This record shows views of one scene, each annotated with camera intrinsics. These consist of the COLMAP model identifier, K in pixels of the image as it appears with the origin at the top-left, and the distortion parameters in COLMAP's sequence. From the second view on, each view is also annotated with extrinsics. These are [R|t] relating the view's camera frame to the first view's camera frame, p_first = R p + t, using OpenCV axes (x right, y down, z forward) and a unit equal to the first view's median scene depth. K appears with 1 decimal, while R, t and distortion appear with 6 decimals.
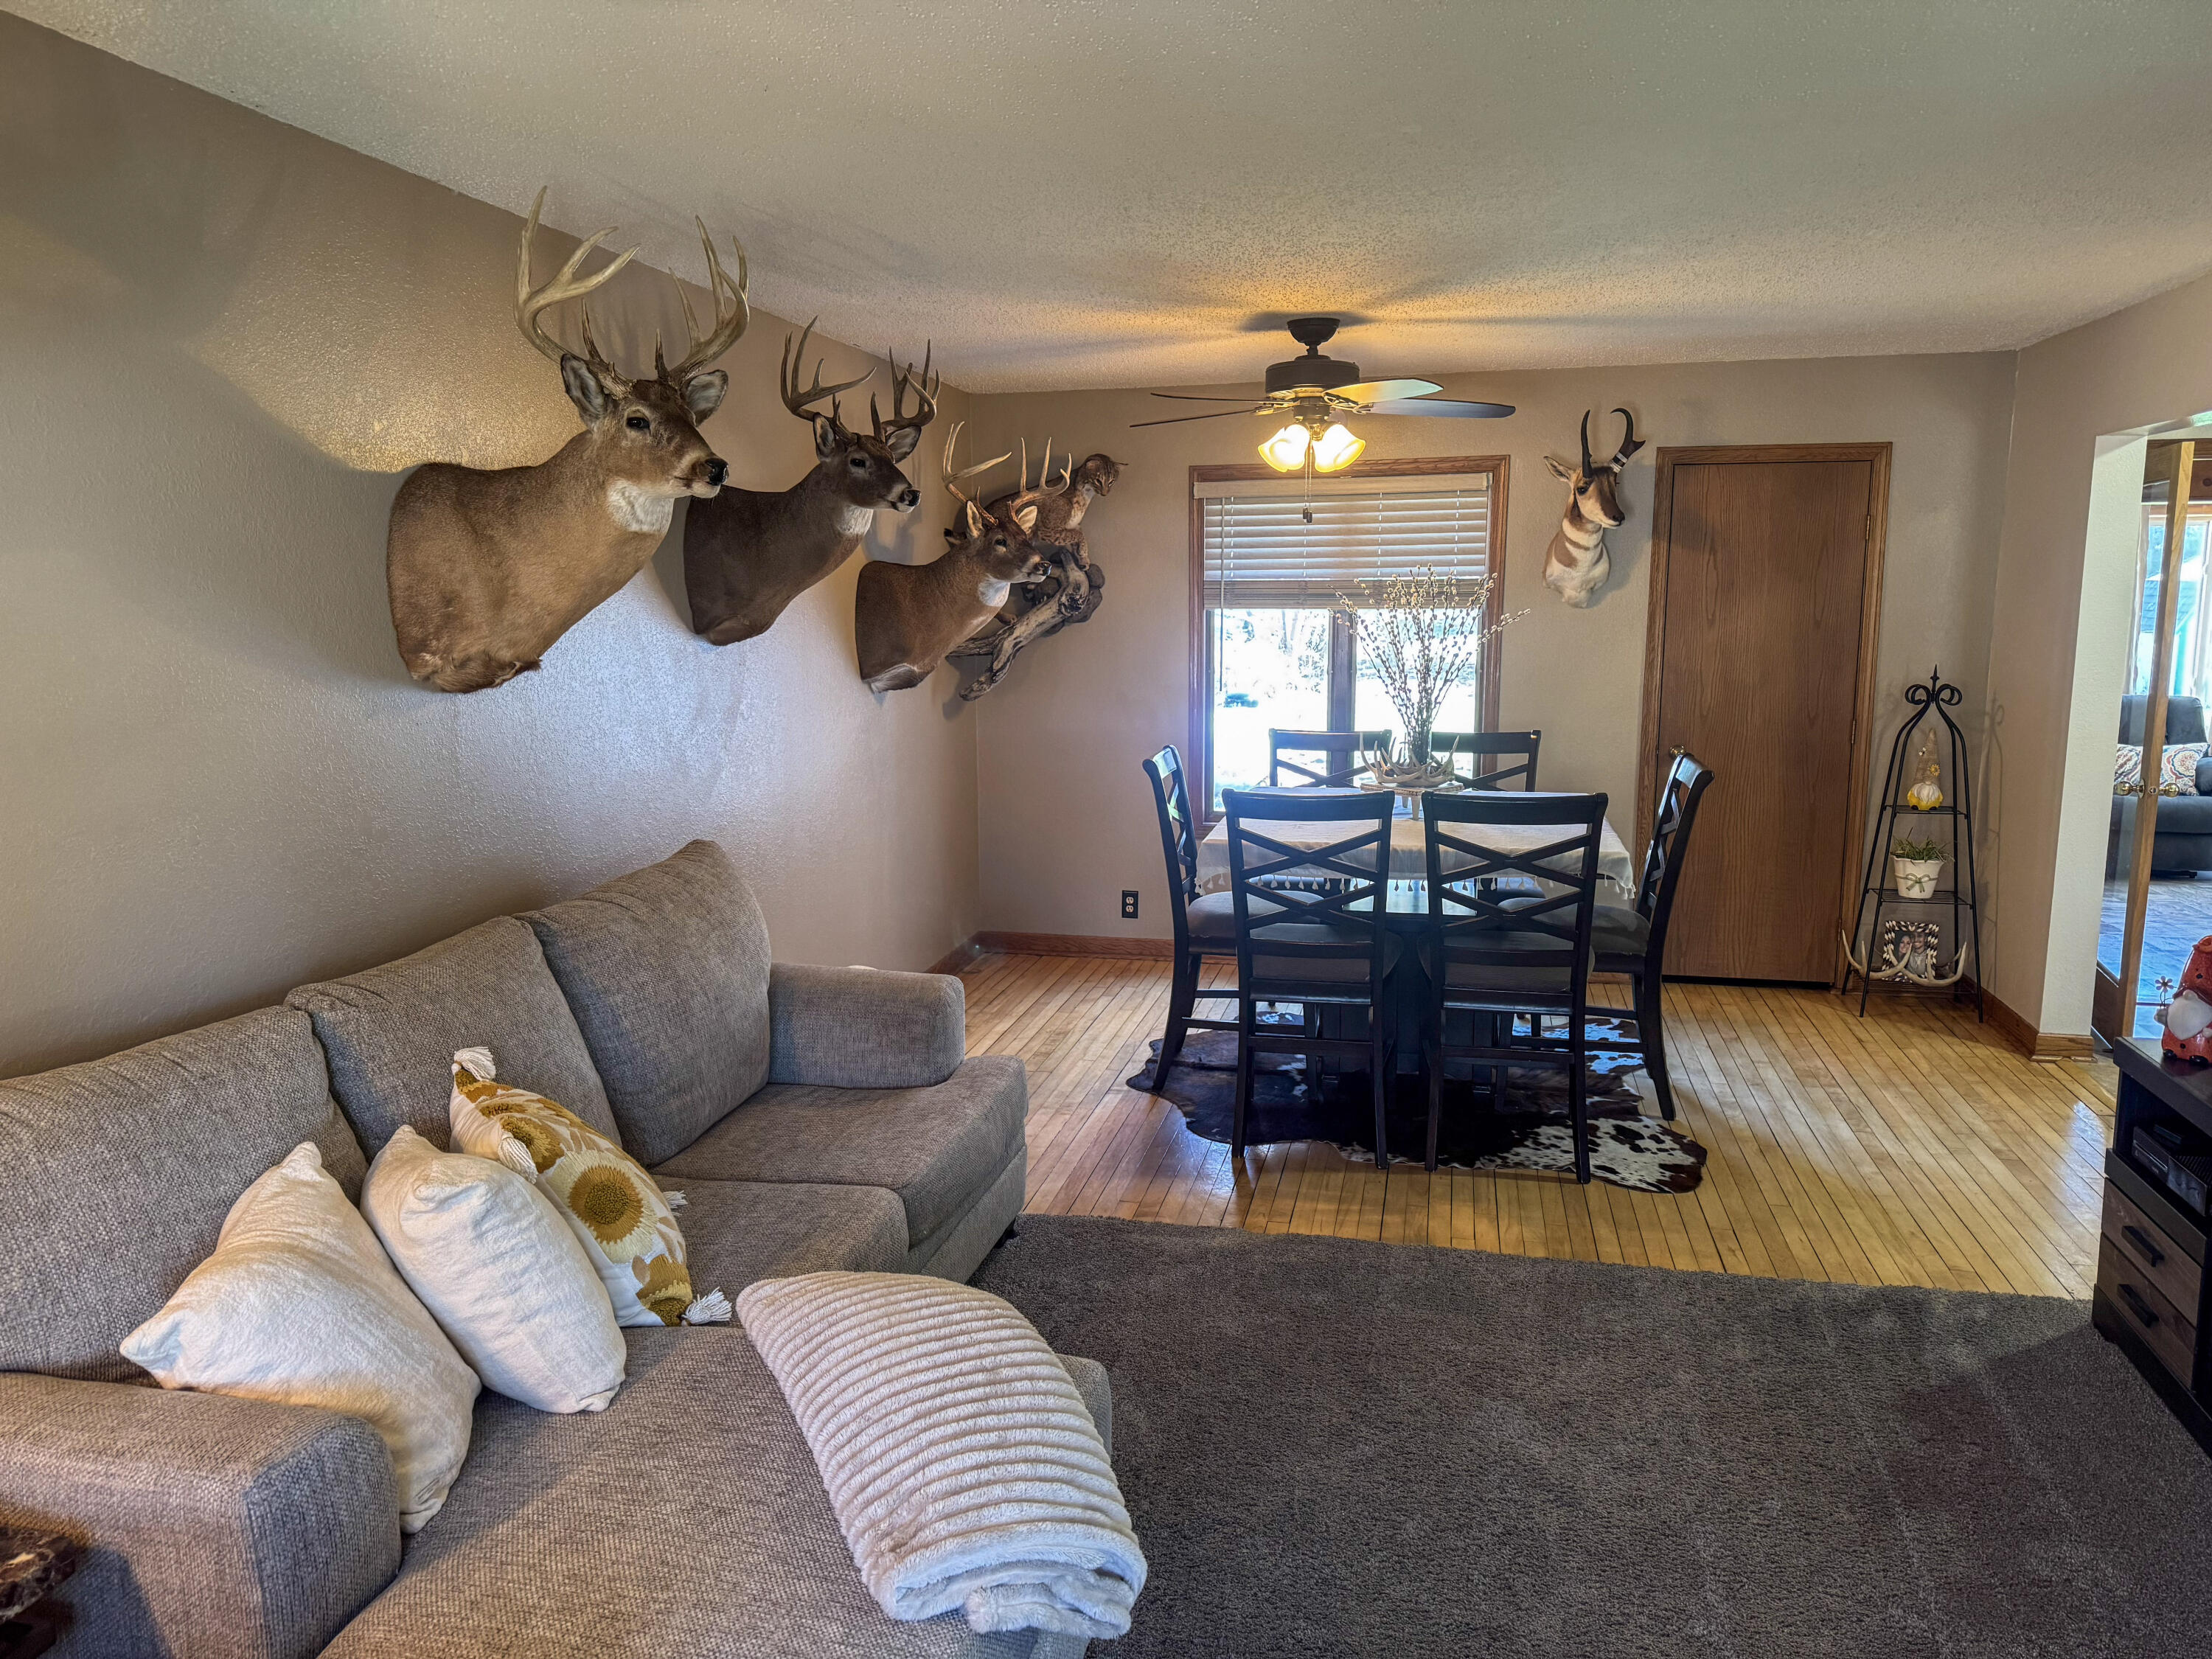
lens RADIAL K [[1554.4, 0, 1106.0], [0, 1554.4, 829.5], [0, 0, 1]] dist [0.054794, -0.059582]
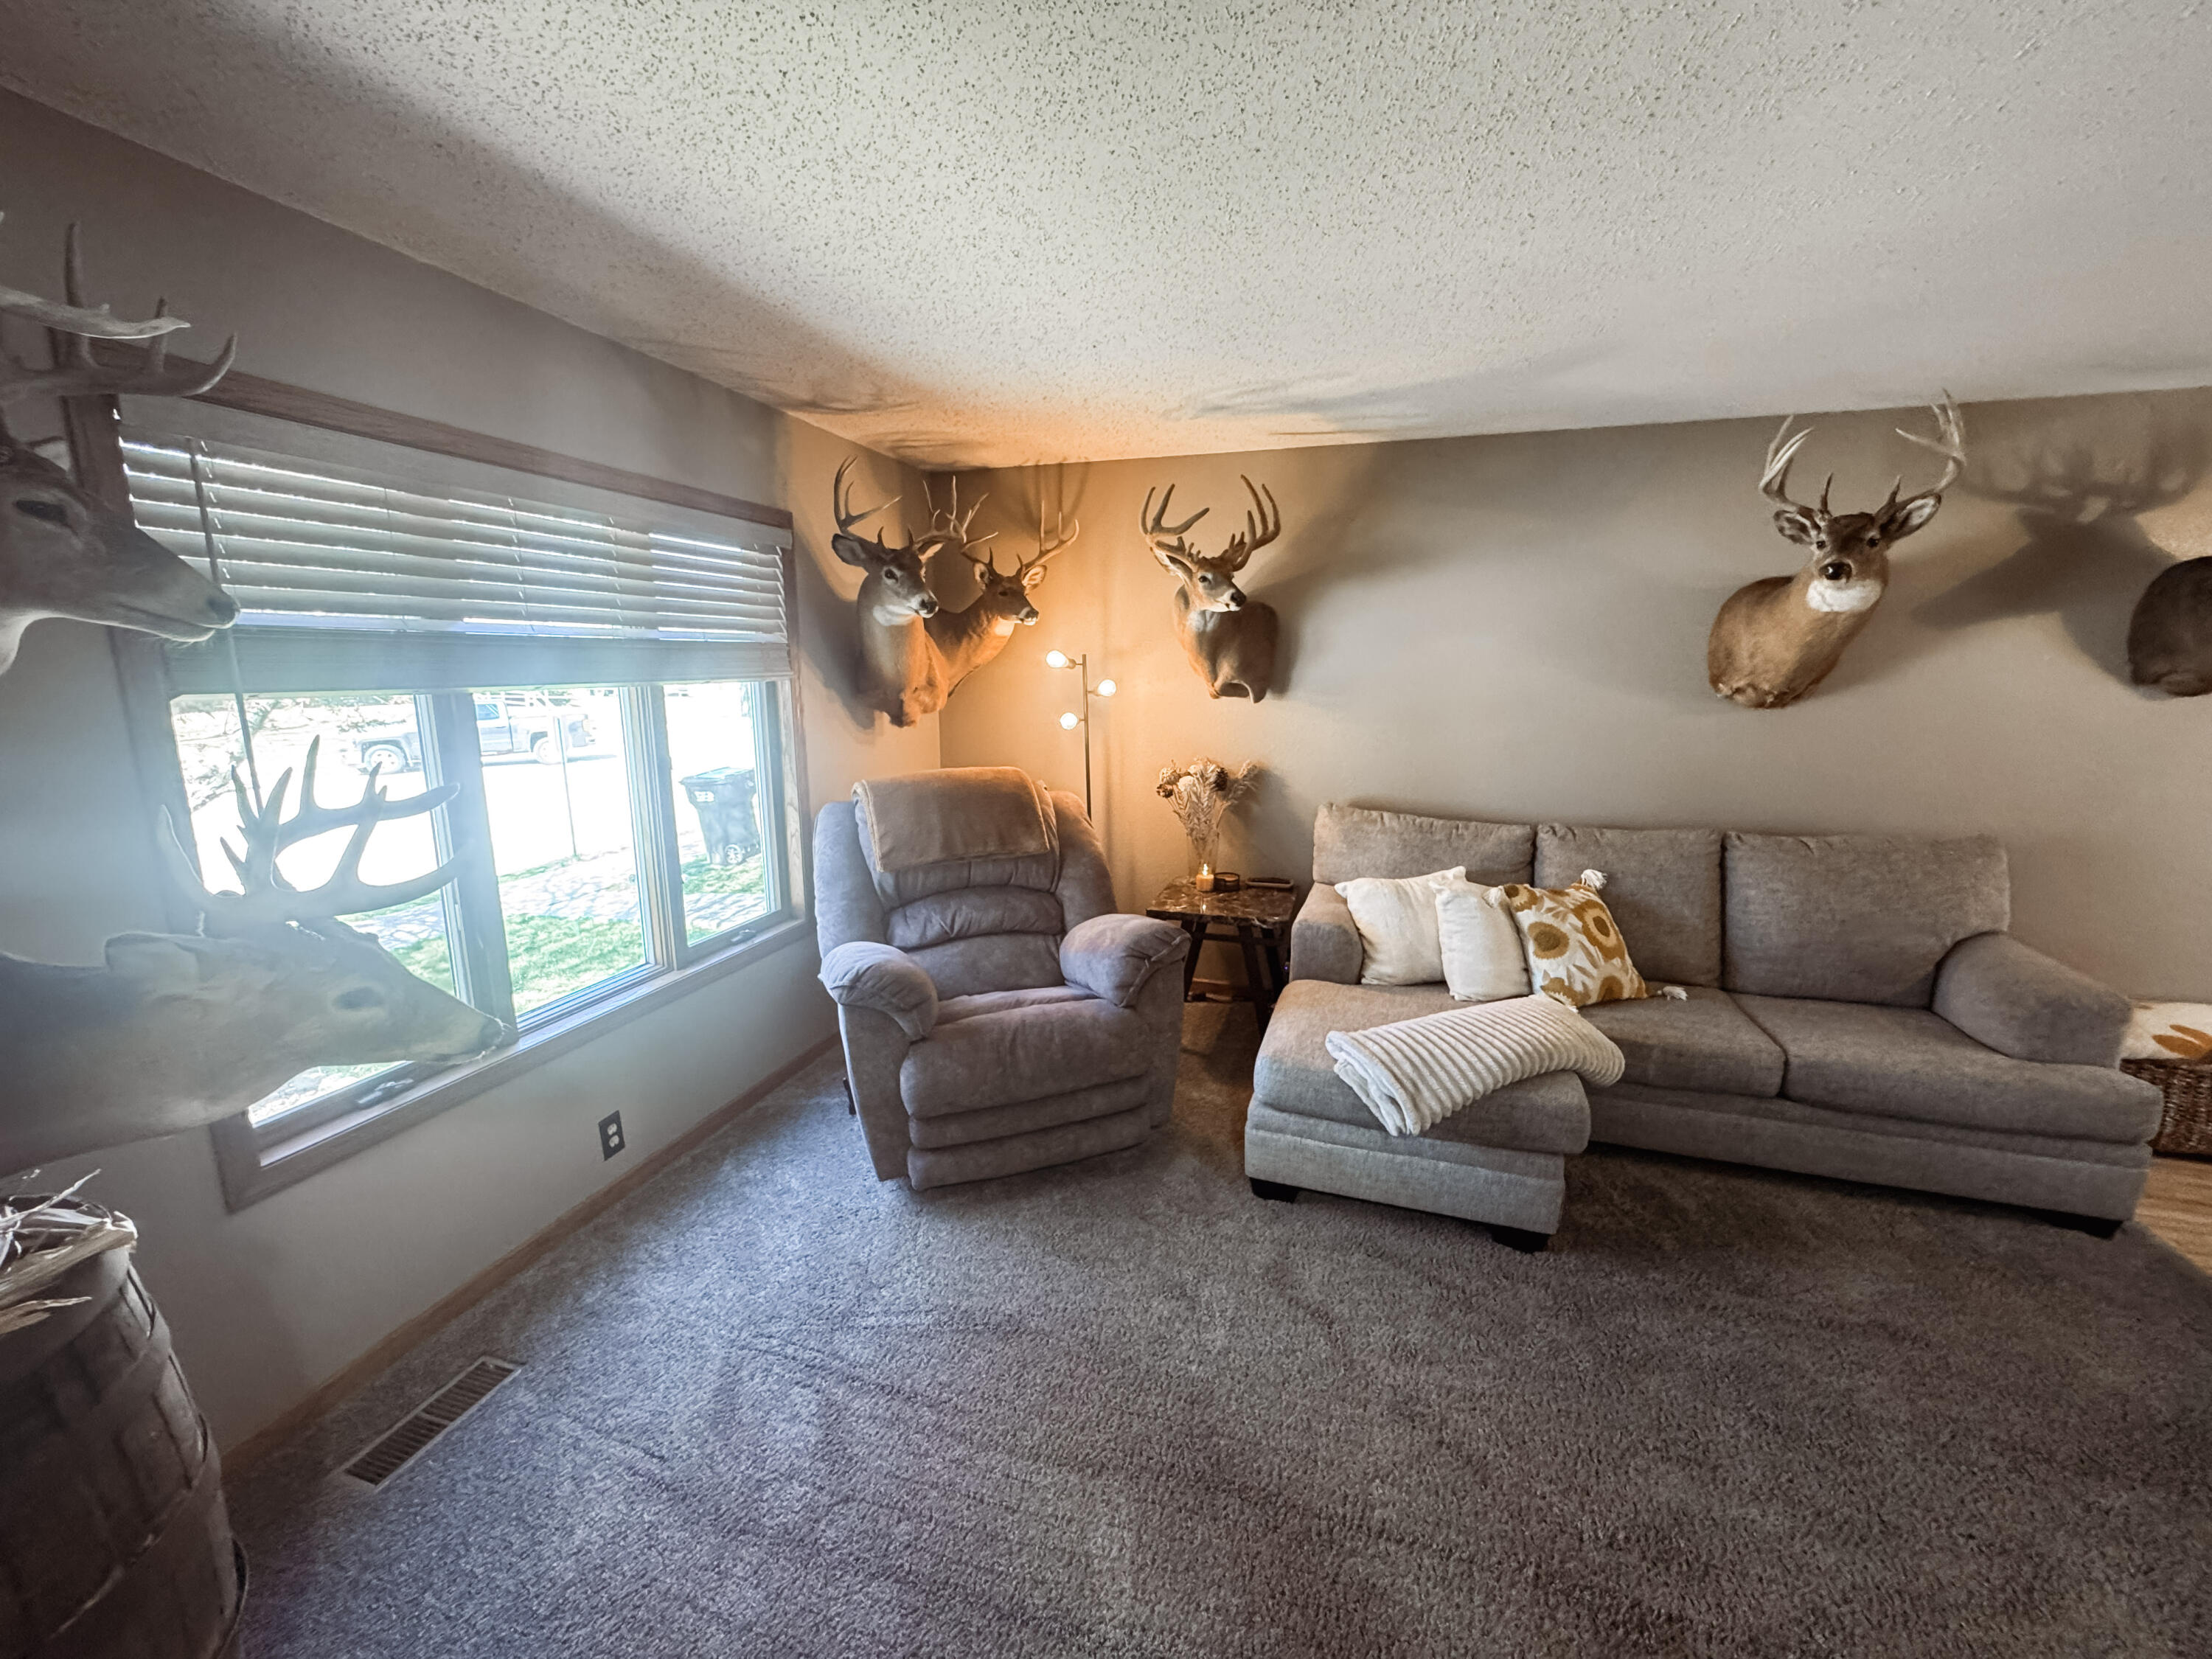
lens RADIAL K [[879.3, 0, 1105.8], [0, 879.3, 823.5], [0, 0, 1]] dist [-0.000629, -0.000557]
pose [[-0.082159, 0.189060, -0.978522, 0.663570], [-0.152312, 0.967926, 0.199801, -0.047594], [0.984912, 0.165456, -0.050728, 0.348913]]
